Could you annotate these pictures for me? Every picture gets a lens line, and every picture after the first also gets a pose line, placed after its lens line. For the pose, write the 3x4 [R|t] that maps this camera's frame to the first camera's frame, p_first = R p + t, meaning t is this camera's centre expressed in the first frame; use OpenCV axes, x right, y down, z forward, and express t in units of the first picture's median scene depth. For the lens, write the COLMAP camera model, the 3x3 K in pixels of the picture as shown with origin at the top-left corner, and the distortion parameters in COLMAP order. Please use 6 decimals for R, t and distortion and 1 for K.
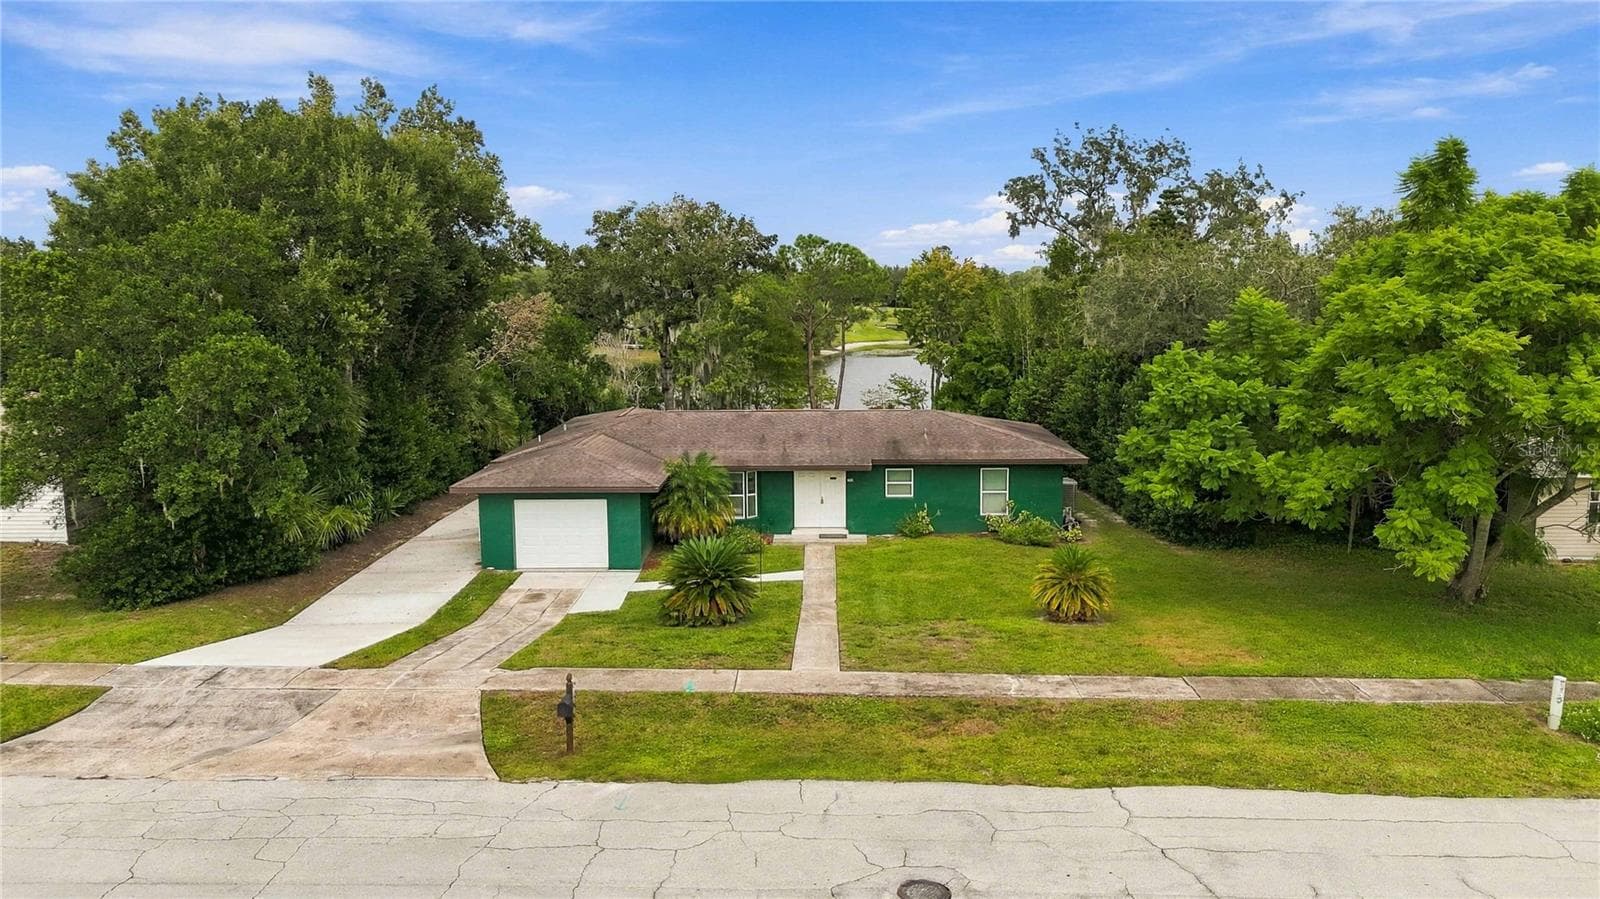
lens RADIAL K [[1181.6, 0, 799.0], [0, 1181.6, 436.5], [0, 0, 1]] dist [0.084209, -0.085767]
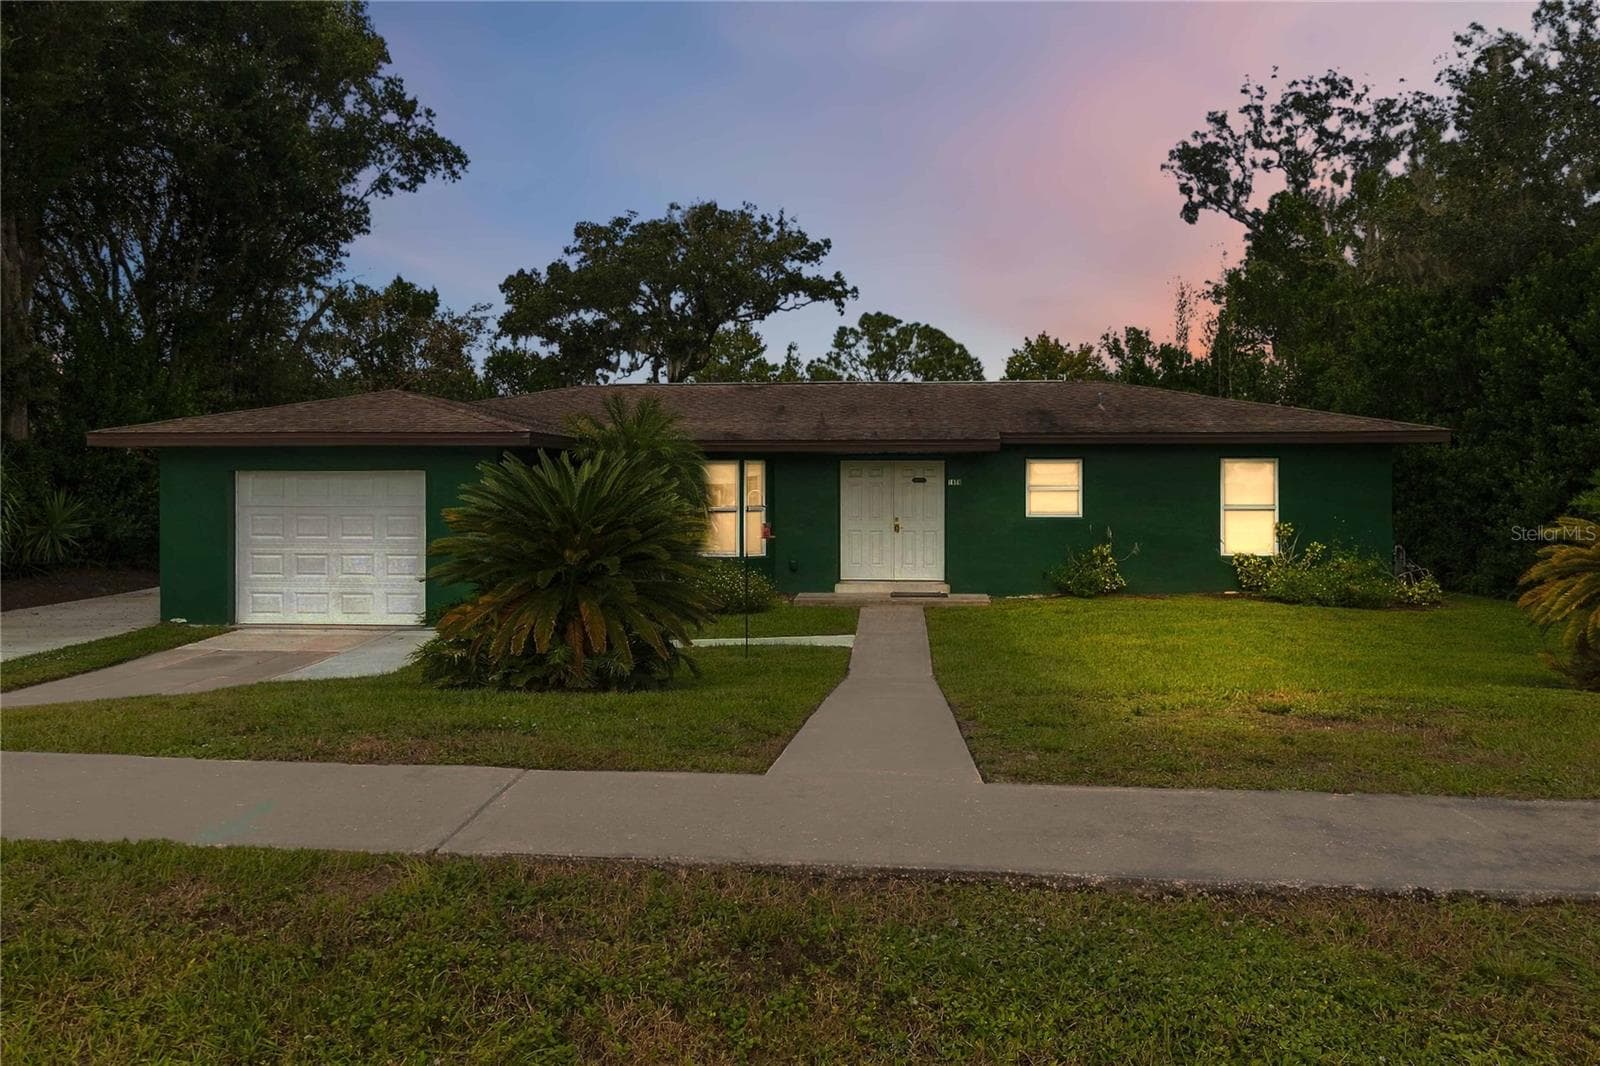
lens RADIAL K [[1285.8, 0, 796.5], [0, 1285.8, 483.8], [0, 0, 1]] dist [-0.005037, 0.000415]
pose [[0.998449, 0.007519, -0.055171, 0.011833], [-0.014335, 0.992152, -0.124214, 0.165103], [0.053804, 0.124812, 0.990720, 0.724376]]
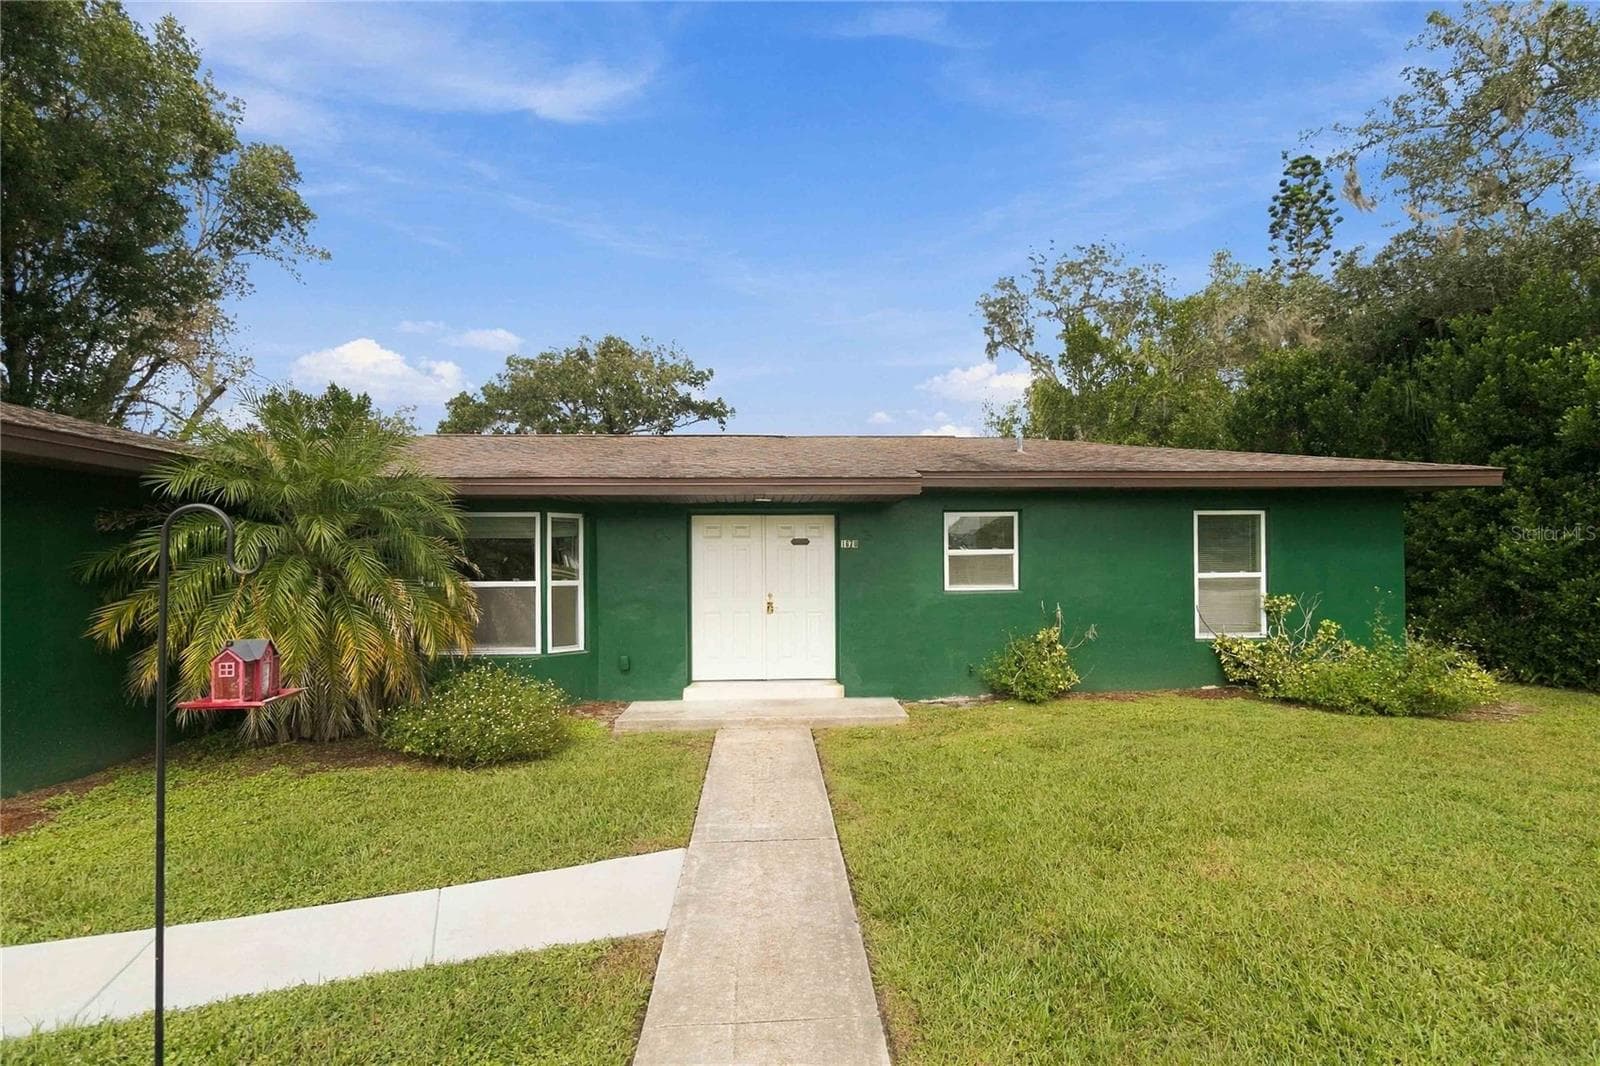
lens RADIAL K [[770.6, 0, 814.3], [0, 770.6, 539.8], [0, 0, 1]] dist [-0.001387, -0.000072]
pose [[0.996280, 0.003236, 0.086112, 0.020689], [0.010436, 0.987408, -0.157851, 0.113845], [-0.085538, 0.158163, 0.983701, 1.204931]]
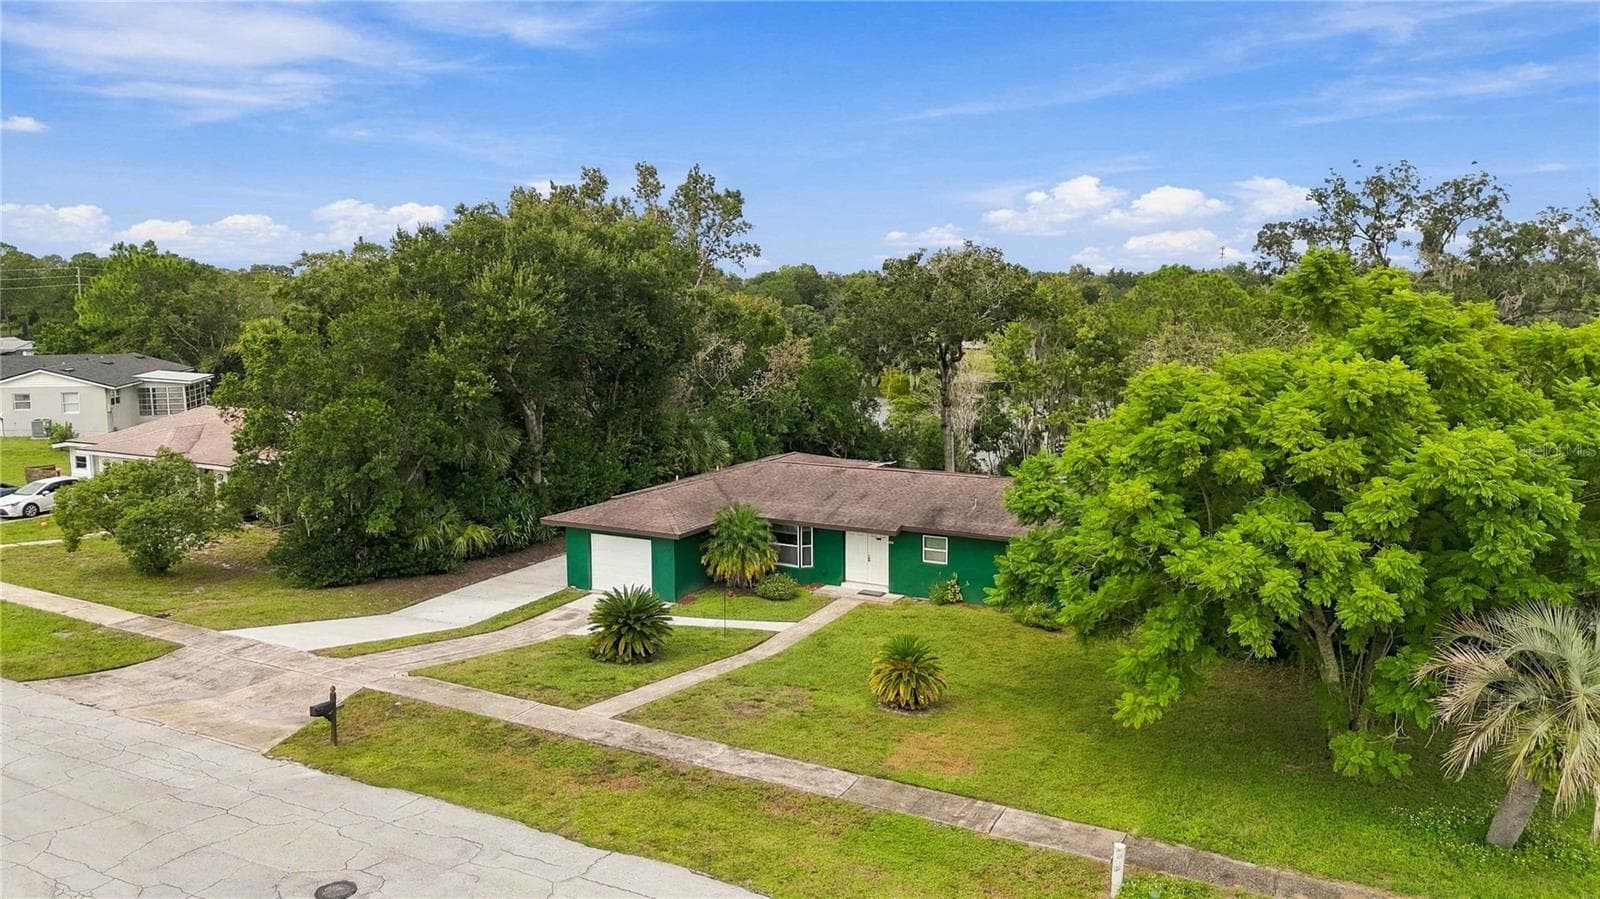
lens RADIAL K [[1175.8, 0, 800.0], [0, 1175.8, 449.5], [0, 0, 1]] dist [0.071410, -0.076764]
pose [[0.891843, 0.067317, -0.447308, 0.688457], [-0.062005, 0.997723, 0.026525, -0.109955], [0.448075, 0.004079, 0.893987, 0.020867]]
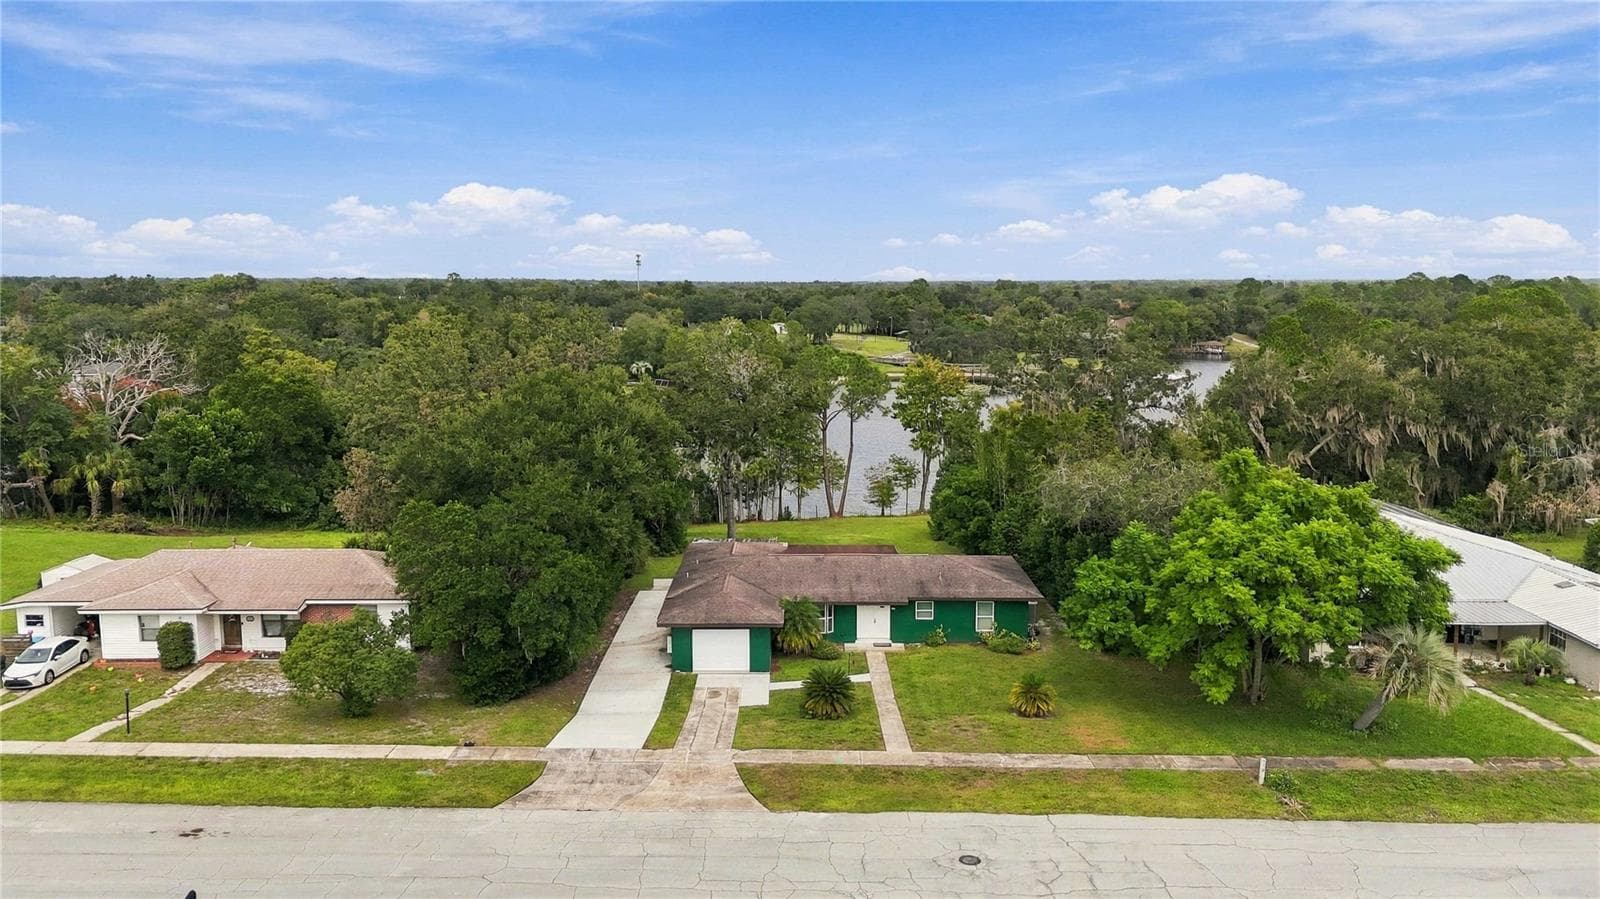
lens RADIAL K [[1175.8, 0, 800.0], [0, 1175.8, 449.5], [0, 0, 1]] dist [0.071410, -0.076764]
pose [[0.999654, 0.004905, 0.025854, -0.192042], [-0.005201, 0.999922, 0.011396, -0.302390], [-0.025796, -0.011527, 0.999601, -0.876410]]
